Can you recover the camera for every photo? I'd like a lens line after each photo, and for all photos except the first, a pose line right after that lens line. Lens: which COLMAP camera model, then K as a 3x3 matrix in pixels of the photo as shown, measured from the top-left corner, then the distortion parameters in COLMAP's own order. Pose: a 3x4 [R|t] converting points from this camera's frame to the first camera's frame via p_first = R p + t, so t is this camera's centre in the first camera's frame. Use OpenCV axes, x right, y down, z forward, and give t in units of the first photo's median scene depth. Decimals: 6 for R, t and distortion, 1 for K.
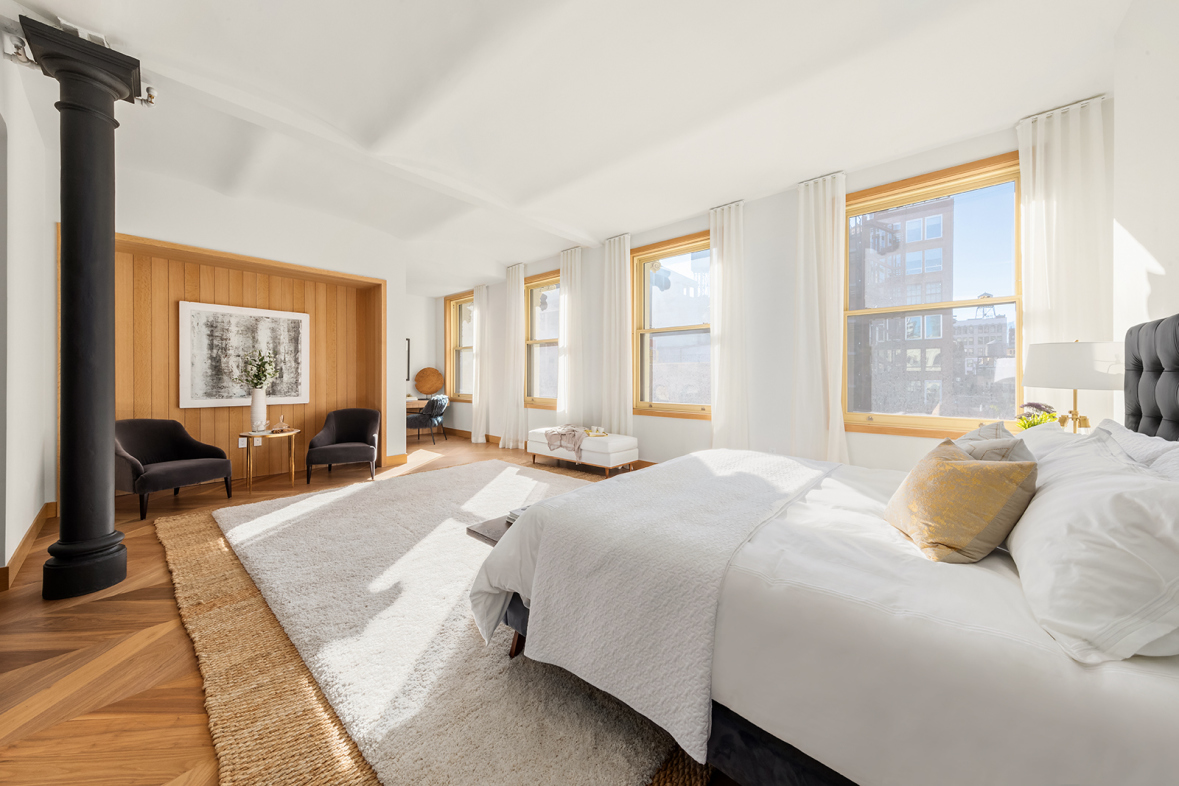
lens RADIAL K [[404.5, 0, 588.1], [0, 404.5, 375.6], [0, 0, 1]] dist [0.000968, 0.000021]
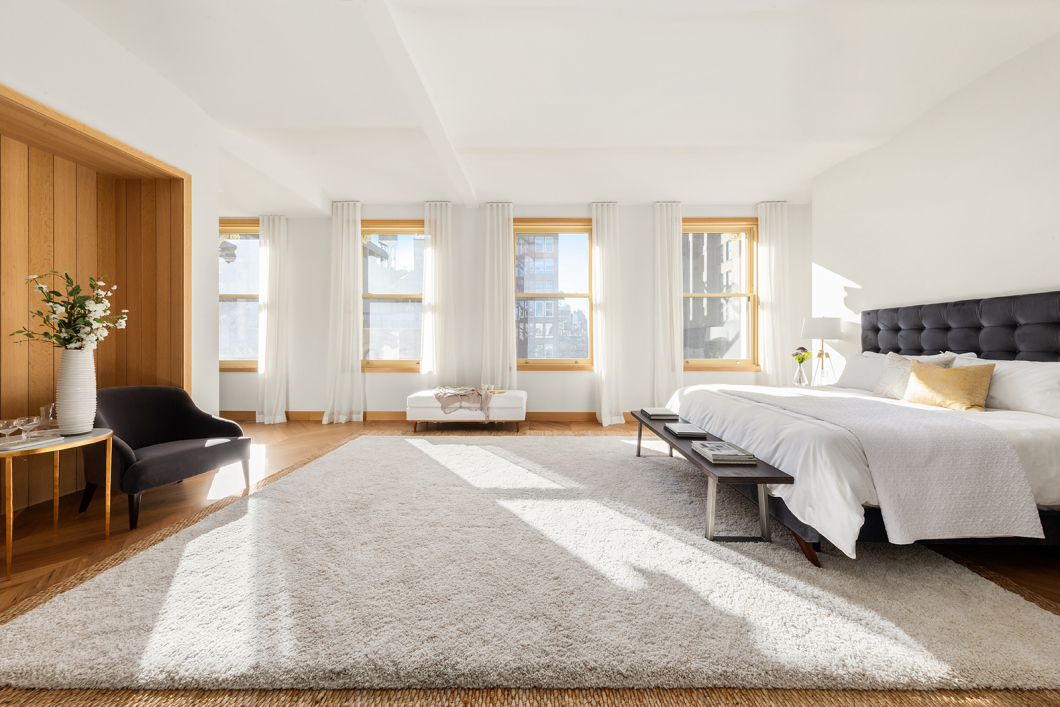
lens RADIAL K [[351.5, 0, 531.7], [0, 351.5, 344.4], [0, 0, 1]] dist [0.000952, 0.000013]
pose [[0.738651, -0.004895, 0.674071, -0.462408], [-0.002144, 0.999952, 0.009612, 0.014128], [-0.674085, -0.008545, 0.738604, 0.246271]]
